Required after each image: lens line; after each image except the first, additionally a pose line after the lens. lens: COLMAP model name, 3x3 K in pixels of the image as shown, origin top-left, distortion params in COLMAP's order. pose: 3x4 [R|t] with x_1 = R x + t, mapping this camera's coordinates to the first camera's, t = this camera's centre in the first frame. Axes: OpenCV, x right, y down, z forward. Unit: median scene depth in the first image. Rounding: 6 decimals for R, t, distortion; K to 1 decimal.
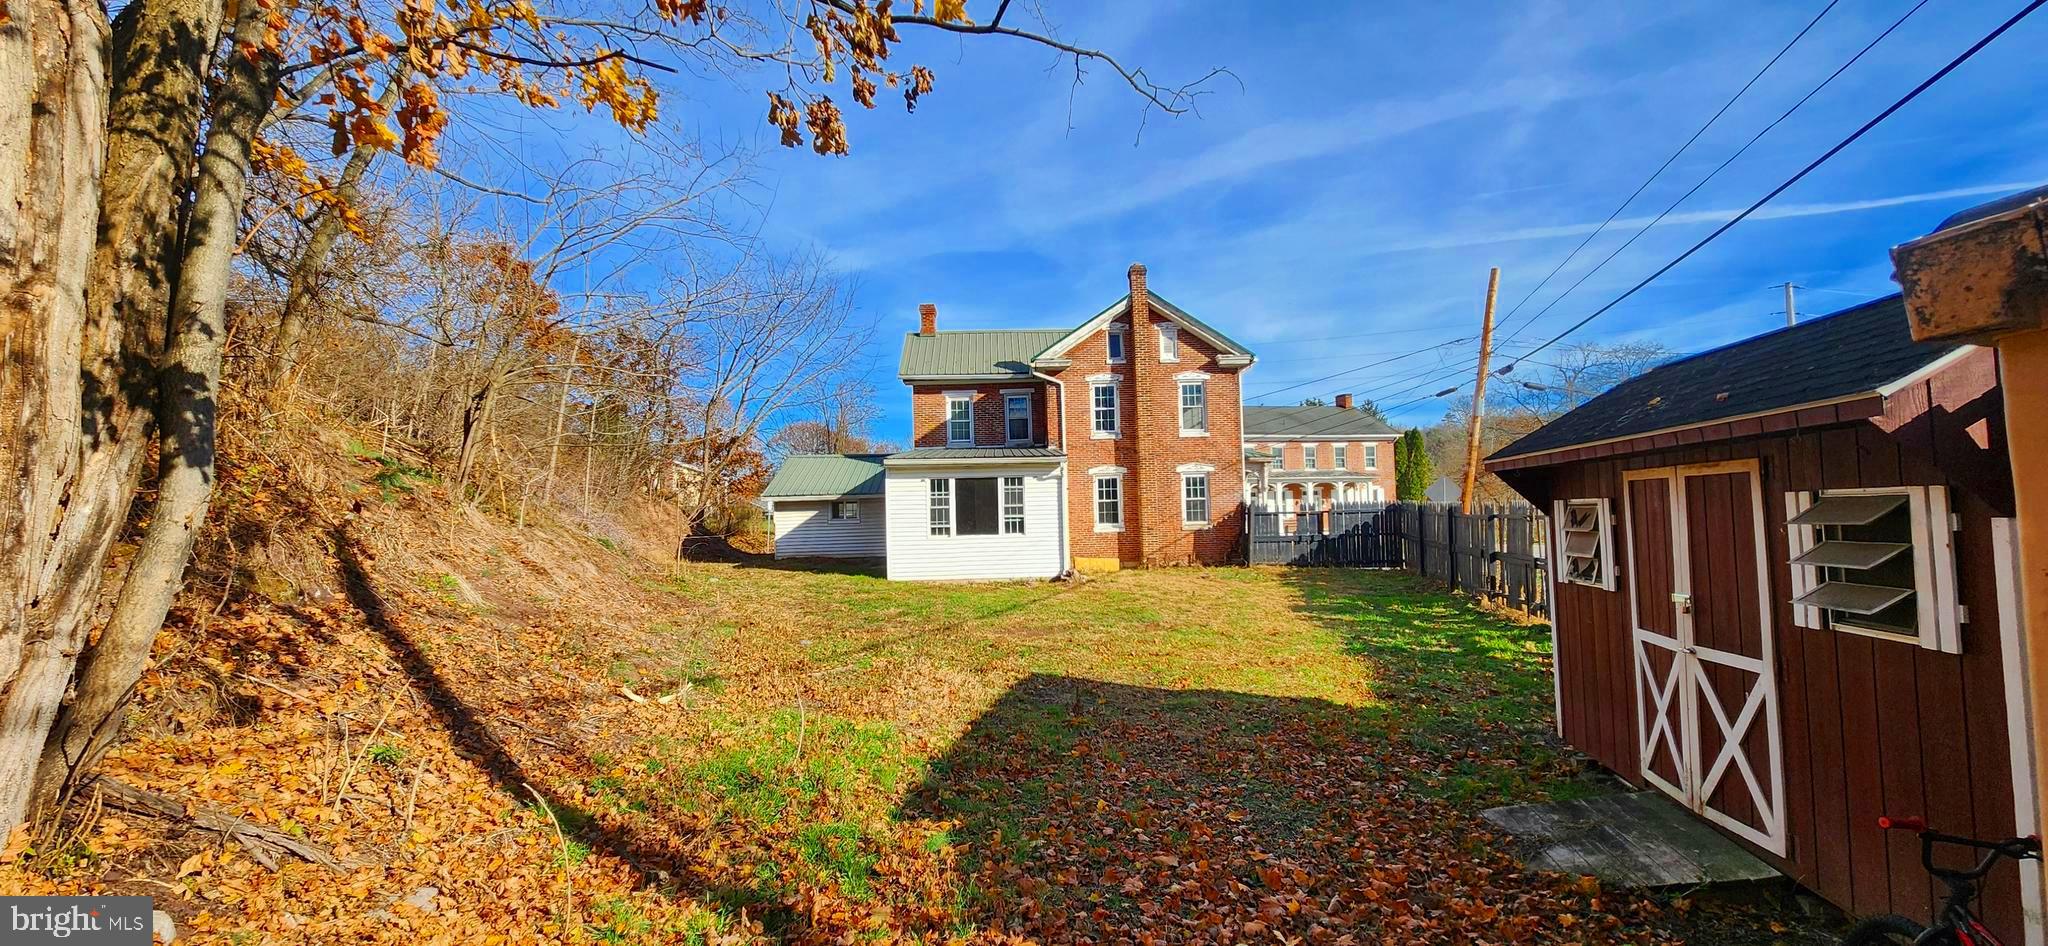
lens RADIAL K [[837.5, 0, 1024.0], [0, 837.5, 473.0], [0, 0, 1]] dist [-0.000894, 0.000242]
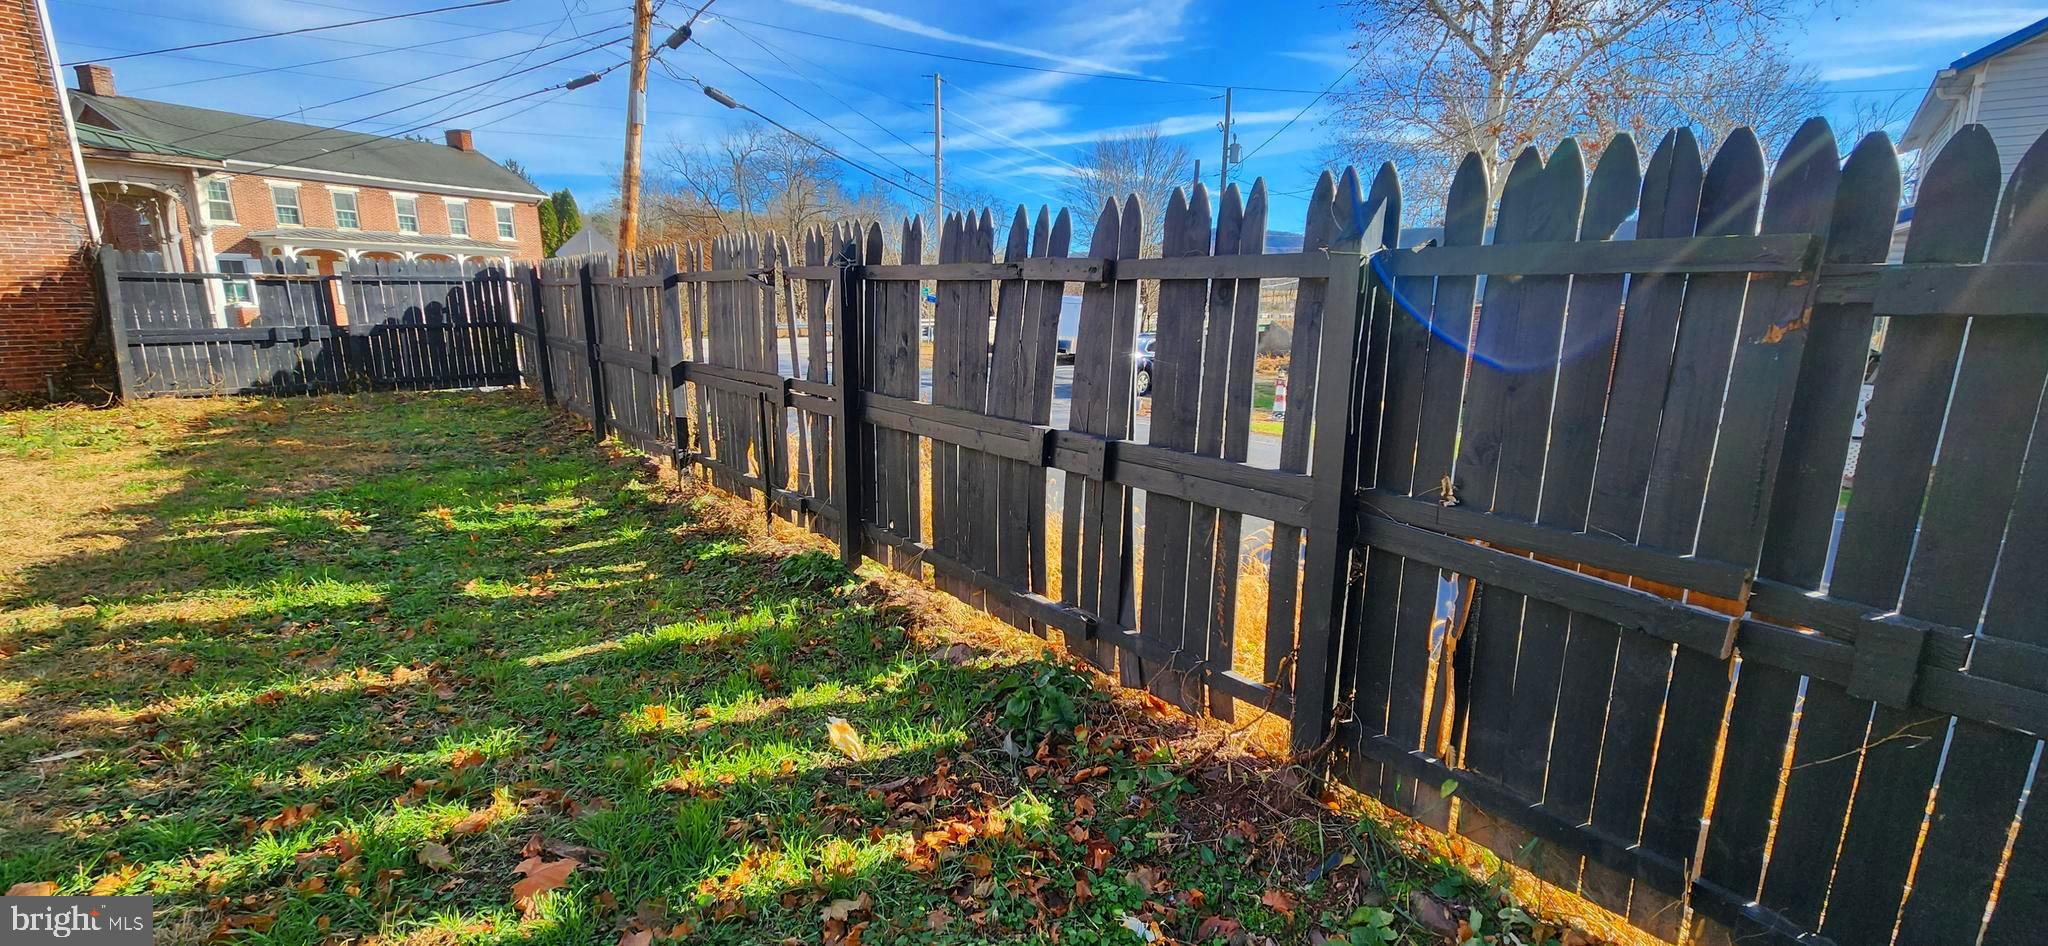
lens RADIAL K [[833.5, 0, 1049.4], [0, 833.5, 480.6], [0, 0, 1]] dist [-0.000232, -0.000252]
pose [[0.594649, -0.148725, 0.790110, 0.245100], [-0.054010, 0.973132, 0.223824, 0.035510], [-0.802169, -0.175771, 0.570640, 0.445116]]
